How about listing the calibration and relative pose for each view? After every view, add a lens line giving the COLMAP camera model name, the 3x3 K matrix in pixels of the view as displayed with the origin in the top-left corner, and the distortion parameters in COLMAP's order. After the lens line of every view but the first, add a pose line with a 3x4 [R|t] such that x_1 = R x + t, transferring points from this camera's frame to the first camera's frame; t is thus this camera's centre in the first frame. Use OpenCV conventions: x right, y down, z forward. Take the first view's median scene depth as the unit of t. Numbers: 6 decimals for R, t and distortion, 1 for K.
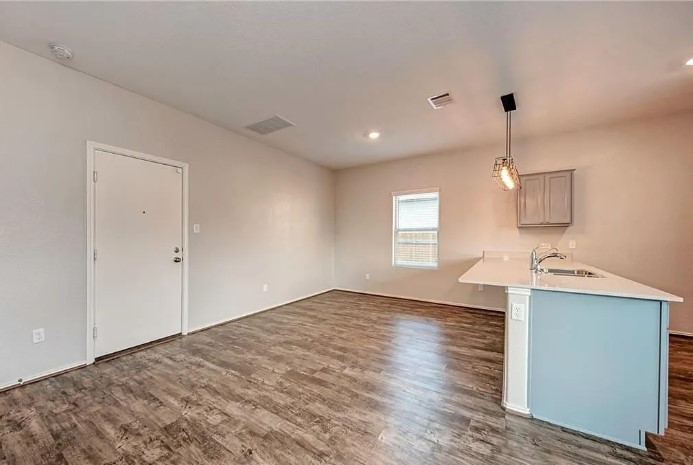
lens RADIAL K [[262.9, 0, 335.2], [0, 262.9, 238.7], [0, 0, 1]] dist [0.009232, -0.000403]
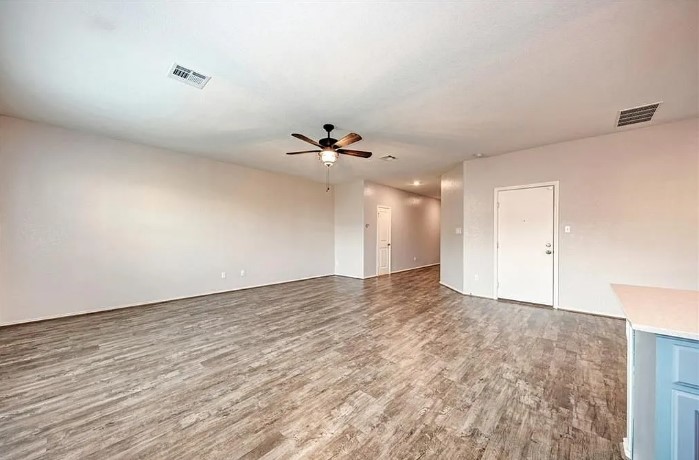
lens RADIAL K [[254.9, 0, 346.1], [0, 254.9, 238.0], [0, 0, 1]] dist [0.005511, -0.002065]
pose [[-0.163078, 0.009145, -0.986571, 0.889308], [-0.008940, 0.999902, 0.010746, -0.000571], [0.986573, 0.010573, -0.162981, 0.154194]]
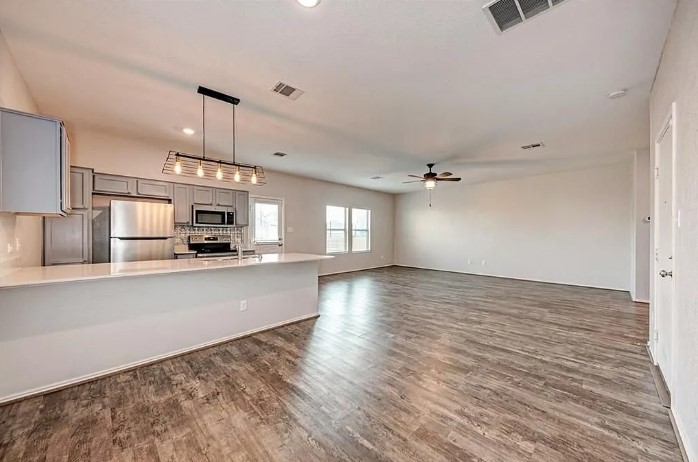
lens RADIAL K [[254.5, 0, 346.7], [0, 254.5, 235.6], [0, 0, 1]] dist [0.005511, -0.002065]
pose [[-0.974834, -0.005242, 0.222869, -0.013466], [-0.002997, 0.999941, 0.010409, -0.009200], [-0.222911, 0.009479, -0.974793, 1.673924]]
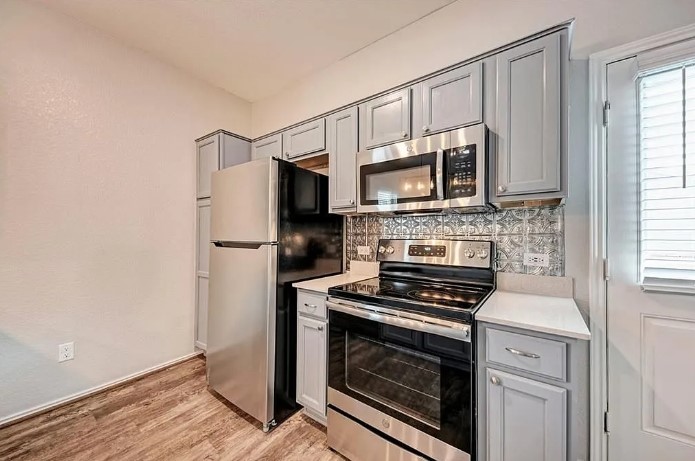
lens RADIAL K [[263.6, 0, 345.8], [0, 263.6, 230.6], [0, 0, 1]] dist [0.009232, -0.000403]
pose [[0.061011, 0.012137, 0.998063, 0.624865], [0.000744, 0.999925, -0.012205, -0.003455], [-0.998137, 0.001488, 0.060997, 0.444665]]
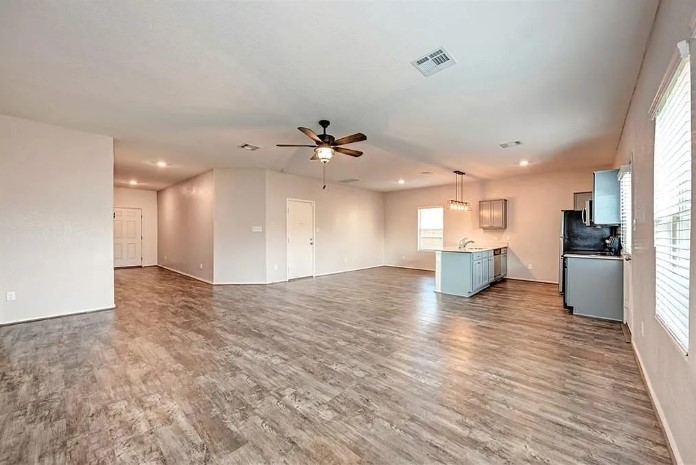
lens RADIAL K [[264.0, 0, 353.6], [0, 264.0, 231.8], [0, 0, 1]] dist [0.009232, -0.000403]
pose [[0.988448, 0.000179, -0.151562, 0.110364], [-0.001912, 0.999934, -0.011289, 0.002781], [0.151550, 0.011449, 0.988383, -1.182905]]
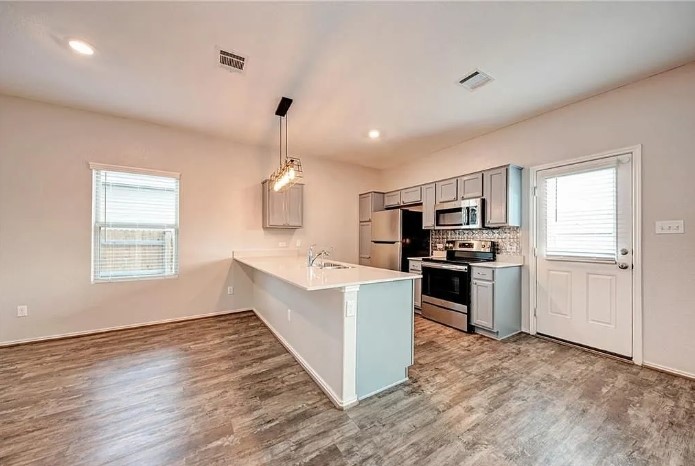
lens RADIAL K [[250.5, 0, 350.3], [0, 250.5, 239.4], [0, 0, 1]] dist [0.007636, -0.001817]
pose [[0.406366, -0.004416, 0.913700, -0.122987], [-0.000463, 0.999987, 0.005038, -0.002847], [-0.913710, -0.002470, 0.406358, 0.334193]]
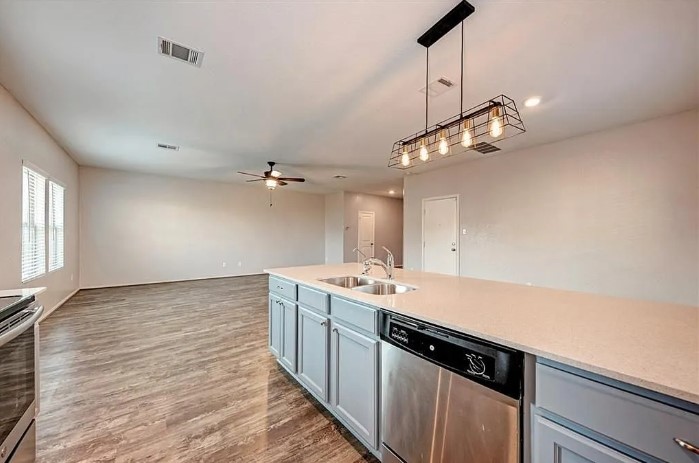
lens RADIAL K [[260.5, 0, 369.2], [0, 260.5, 234.4], [0, 0, 1]] dist [0.007181, -0.000021]
pose [[-0.293703, -0.010204, -0.955842, 1.210665], [-0.012390, 0.999900, -0.006867, -0.005283], [0.955816, 0.009826, -0.293800, 0.955937]]
